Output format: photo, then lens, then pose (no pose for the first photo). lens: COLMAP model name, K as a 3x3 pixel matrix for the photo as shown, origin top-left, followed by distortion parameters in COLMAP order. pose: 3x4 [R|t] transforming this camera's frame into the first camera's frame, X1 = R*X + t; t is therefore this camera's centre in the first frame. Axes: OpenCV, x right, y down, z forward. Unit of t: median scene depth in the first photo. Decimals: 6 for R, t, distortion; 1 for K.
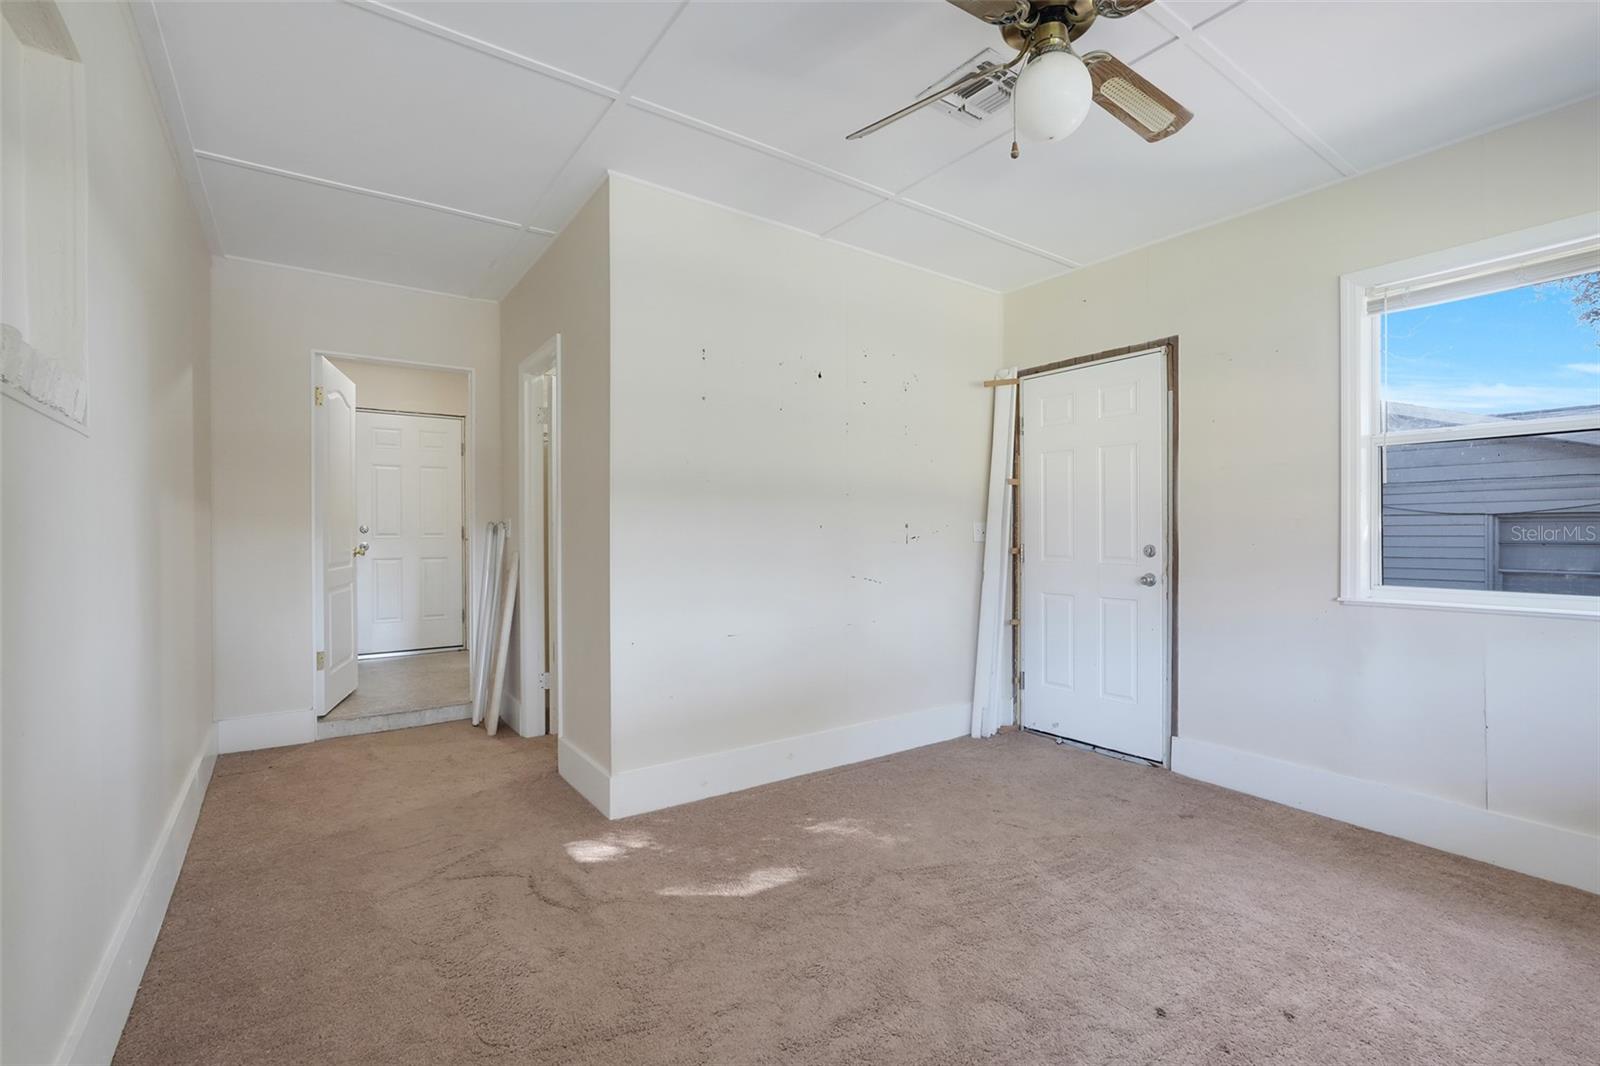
lens RADIAL K [[698.7, 0, 796.1], [0, 698.7, 534.1], [0, 0, 1]] dist [0.002110, 0.000334]
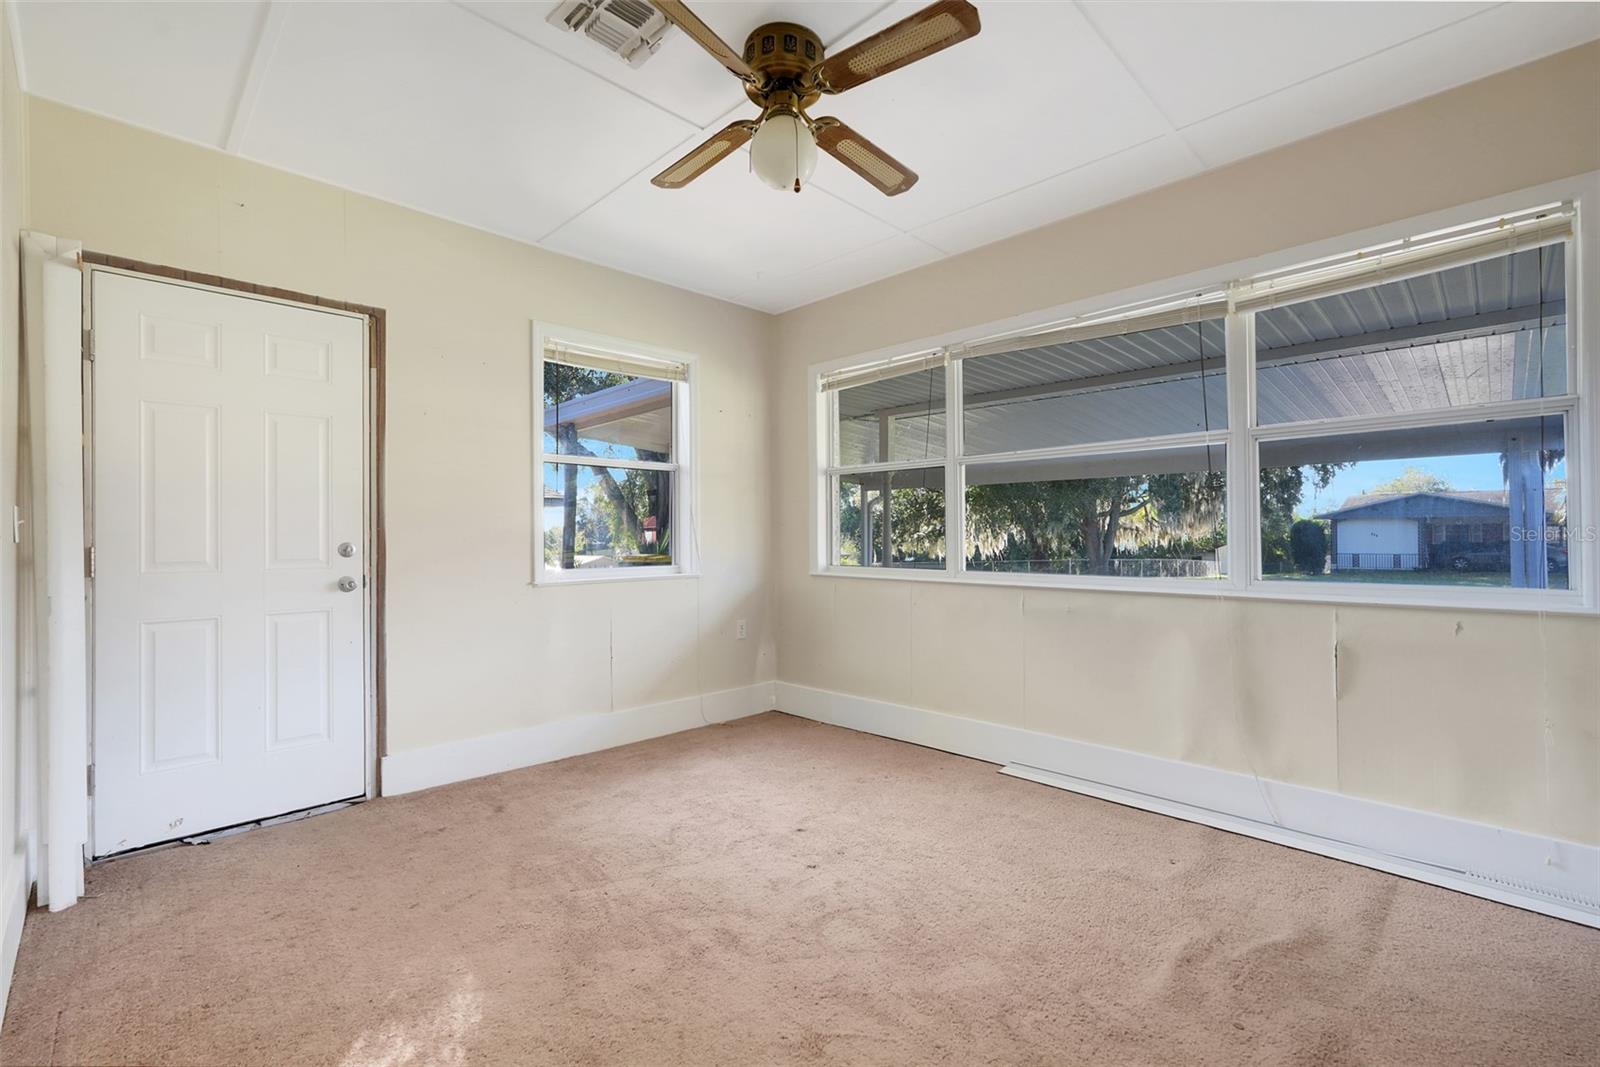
lens RADIAL K [[698.7, 0, 796.7], [0, 698.7, 533.9], [0, 0, 1]] dist [0.002110, 0.000334]
pose [[-0.148368, 0.007705, 0.988902, -0.515872], [0.009437, 0.999935, -0.006375, 0.018819], [-0.988887, 0.008387, -0.148431, 0.744750]]
